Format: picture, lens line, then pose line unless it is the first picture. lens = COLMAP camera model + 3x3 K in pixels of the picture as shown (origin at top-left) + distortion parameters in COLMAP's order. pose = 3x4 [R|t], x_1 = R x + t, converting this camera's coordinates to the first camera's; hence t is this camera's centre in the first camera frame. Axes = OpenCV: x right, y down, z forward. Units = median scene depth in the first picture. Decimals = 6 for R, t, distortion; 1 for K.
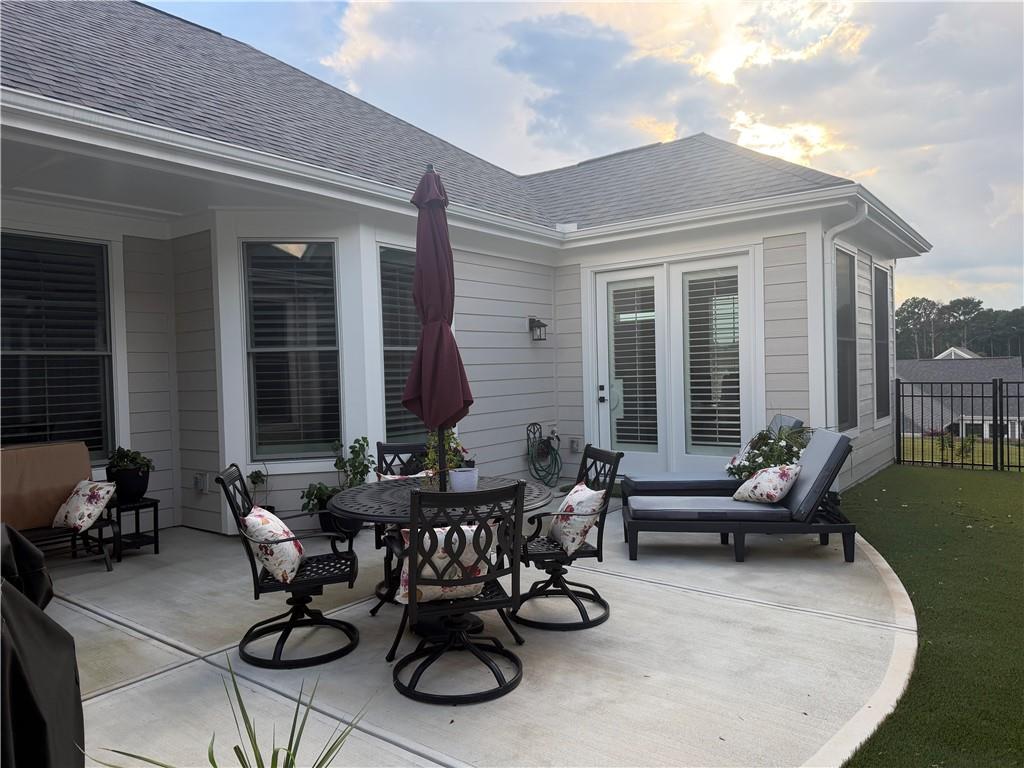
lens RADIAL K [[710.6, 0, 508.6], [0, 710.6, 385.2], [0, 0, 1]] dist [0.129156, -0.195434]
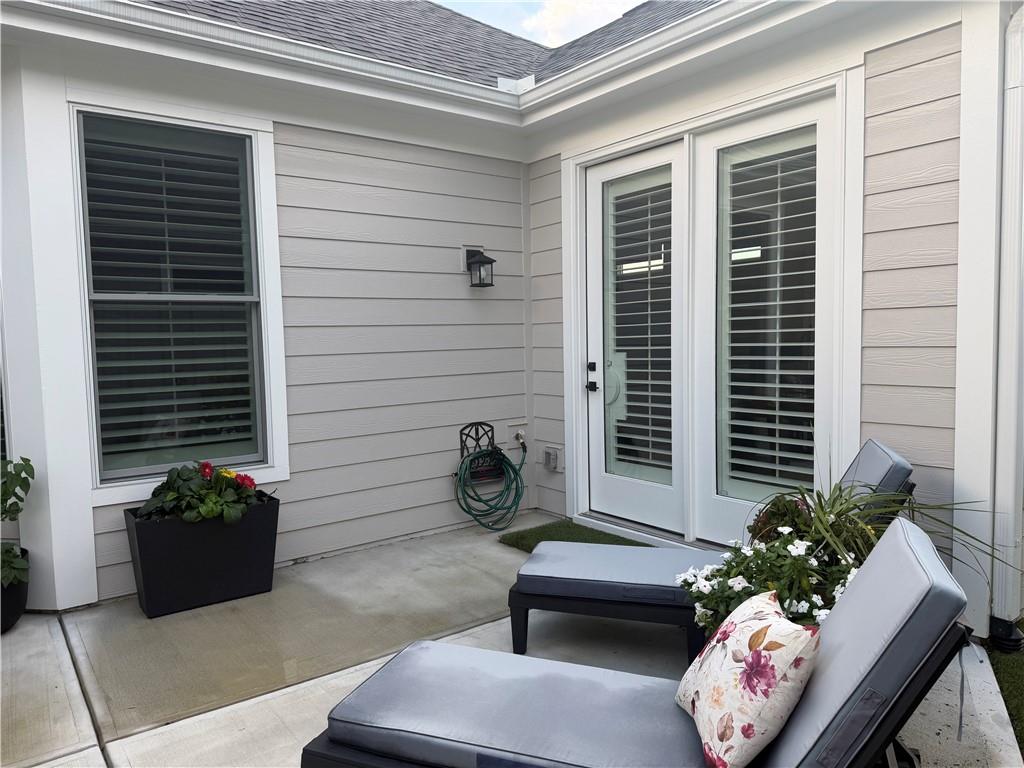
lens RADIAL K [[717.8, 0, 507.7], [0, 717.8, 387.0], [0, 0, 1]] dist [0.098104, -0.126934]
pose [[0.961978, 0.026107, -0.271877, 0.243120], [-0.010309, 0.998183, 0.059374, -0.015314], [0.272933, -0.054314, 0.960499, 0.441298]]
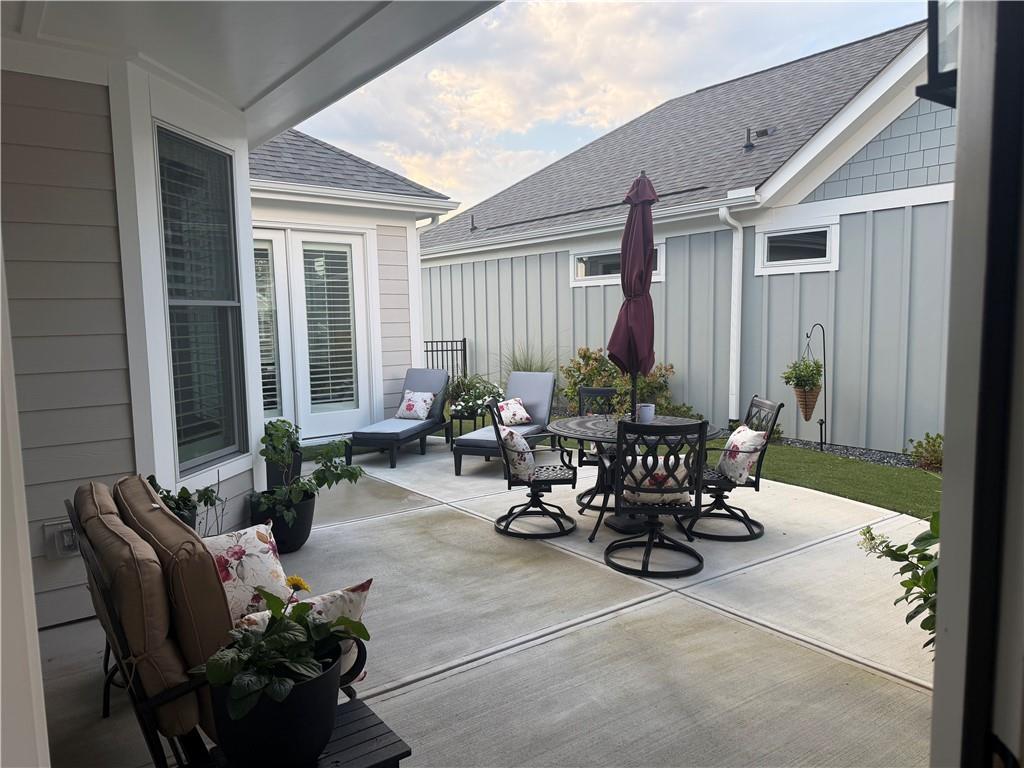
lens RADIAL K [[710.6, 0, 508.6], [0, 710.6, 385.2], [0, 0, 1]] dist [0.129156, -0.195434]
pose [[0.273330, -0.071925, 0.959227, -0.690493], [0.030554, 0.997347, 0.066077, -0.007558], [-0.961435, 0.011247, 0.274803, 0.423977]]
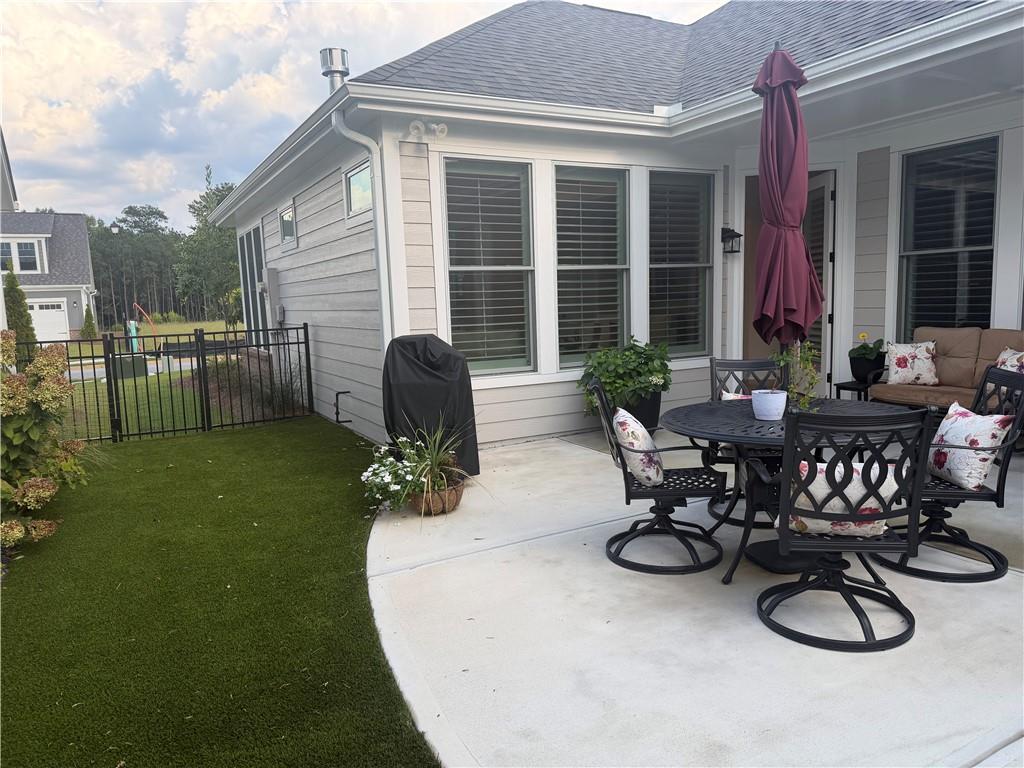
lens RADIAL K [[710.6, 0, 508.6], [0, 710.6, 385.2], [0, 0, 1]] dist [0.129156, -0.195434]
pose [[-0.411644, 0.151223, -0.898710, 0.428085], [0.029383, 0.987826, 0.152760, -0.018066], [0.910871, 0.036476, -0.411077, 0.520851]]
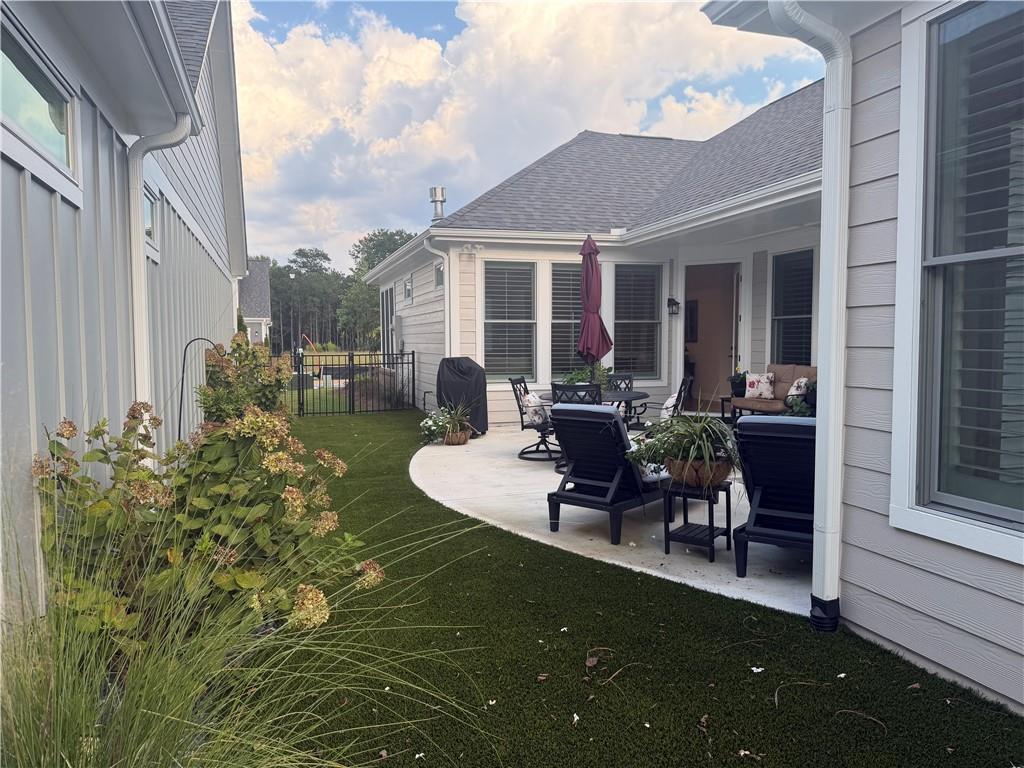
lens RADIAL K [[718.6, 0, 511.8], [0, 718.6, 381.0], [0, 0, 1]] dist [0.088726, -0.121428]
pose [[-0.573178, 0.079744, -0.815541, 0.844552], [0.008514, 0.995779, 0.091384, -0.038151], [0.819386, 0.045436, -0.571438, 0.975562]]
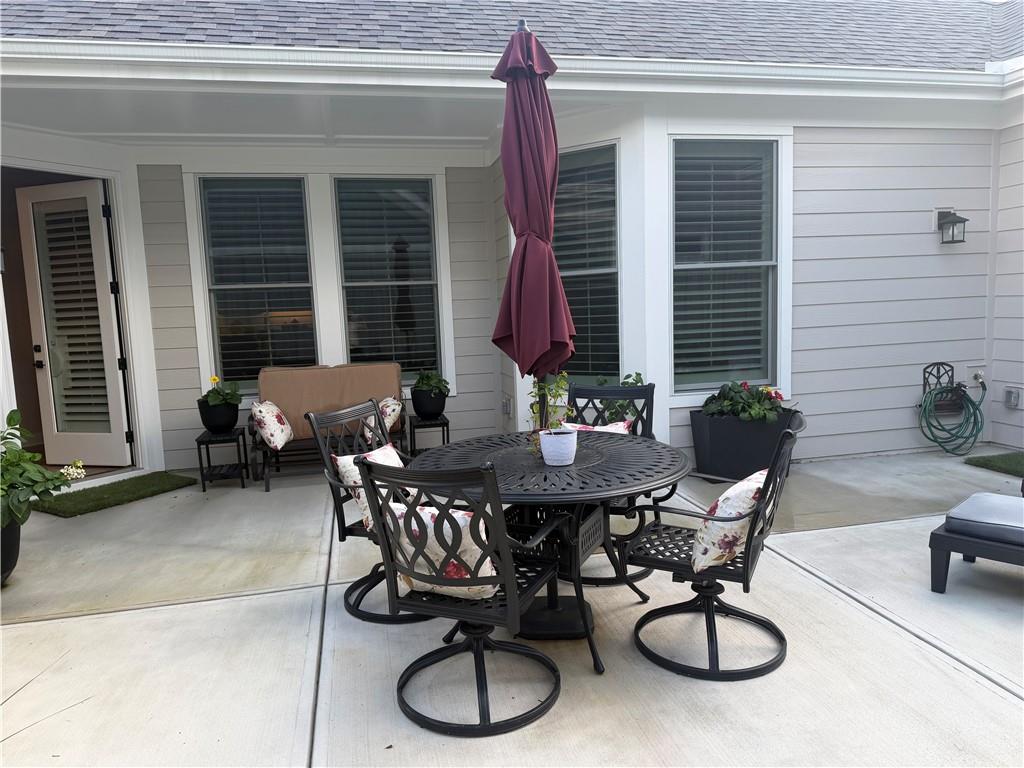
lens RADIAL K [[720.2, 0, 514.3], [0, 720.2, 390.6], [0, 0, 1]] dist [0.019835, -0.006456]
pose [[0.764594, 0.072249, -0.640450, 0.187473], [0.005413, 0.992942, 0.118475, -0.007297], [0.644490, -0.094052, 0.758807, 0.190859]]
